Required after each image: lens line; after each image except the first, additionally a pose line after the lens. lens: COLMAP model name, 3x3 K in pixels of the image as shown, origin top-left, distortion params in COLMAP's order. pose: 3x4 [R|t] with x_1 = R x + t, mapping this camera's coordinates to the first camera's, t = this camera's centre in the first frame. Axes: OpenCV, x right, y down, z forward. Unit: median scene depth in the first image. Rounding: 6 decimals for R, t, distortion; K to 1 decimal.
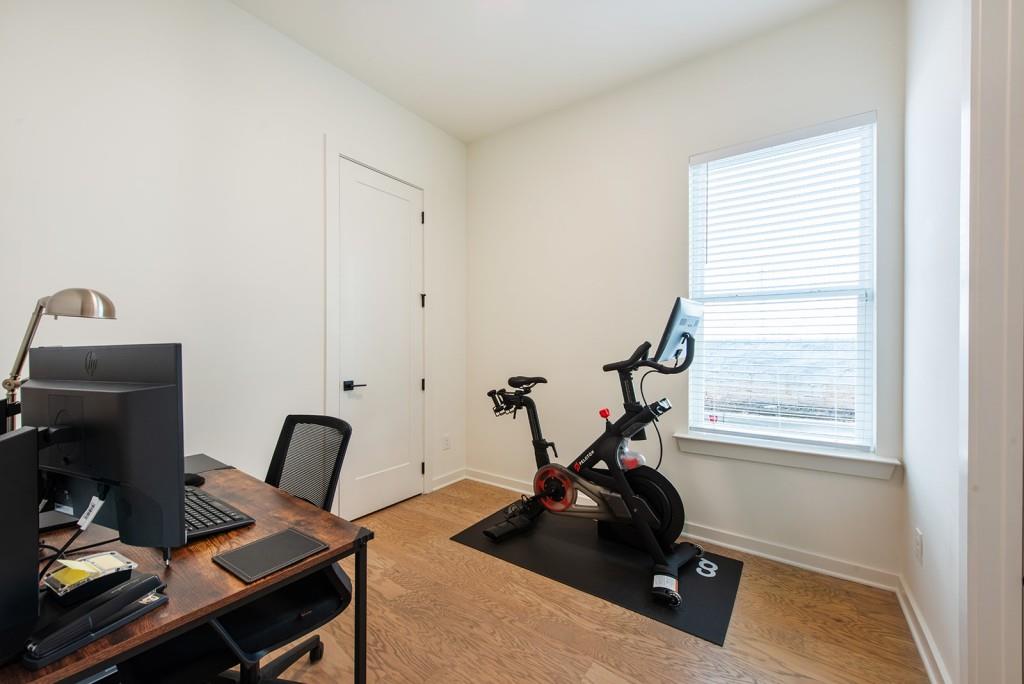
lens RADIAL K [[401.3, 0, 517.6], [0, 401.3, 344.0], [0, 0, 1]] dist [0.004112, -0.000064]
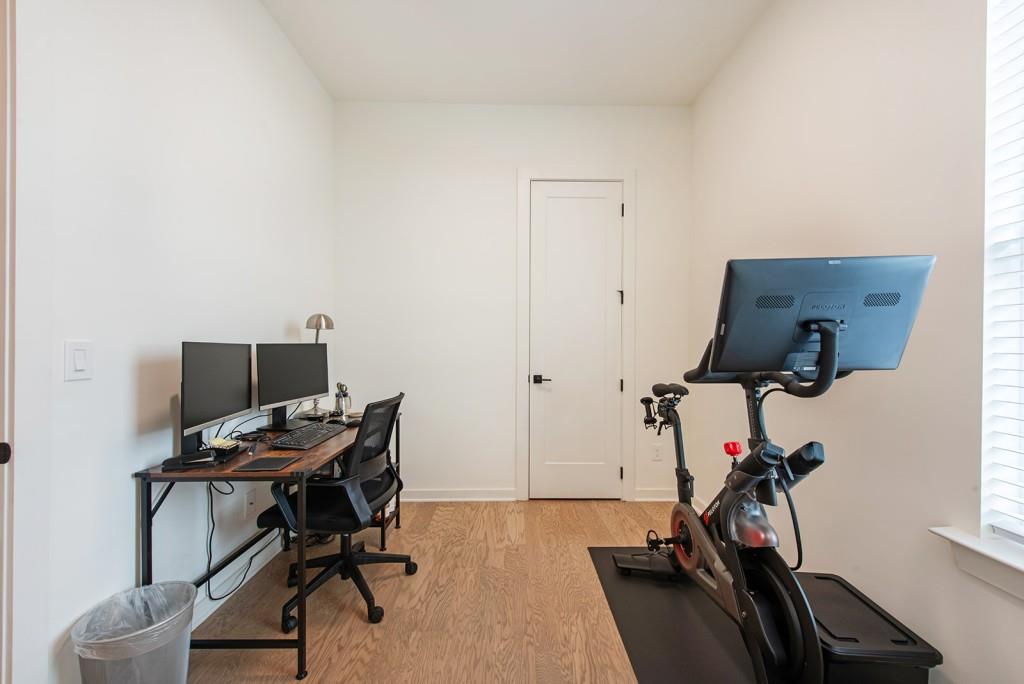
lens RADIAL K [[401.3, 0, 516.1], [0, 401.3, 343.0], [0, 0, 1]] dist [0.004112, -0.000064]
pose [[0.583474, 0.001146, -0.812131, 0.528976], [-0.001235, 0.999999, 0.000524, 0.000028], [0.812131, 0.000697, 0.583475, 0.321841]]
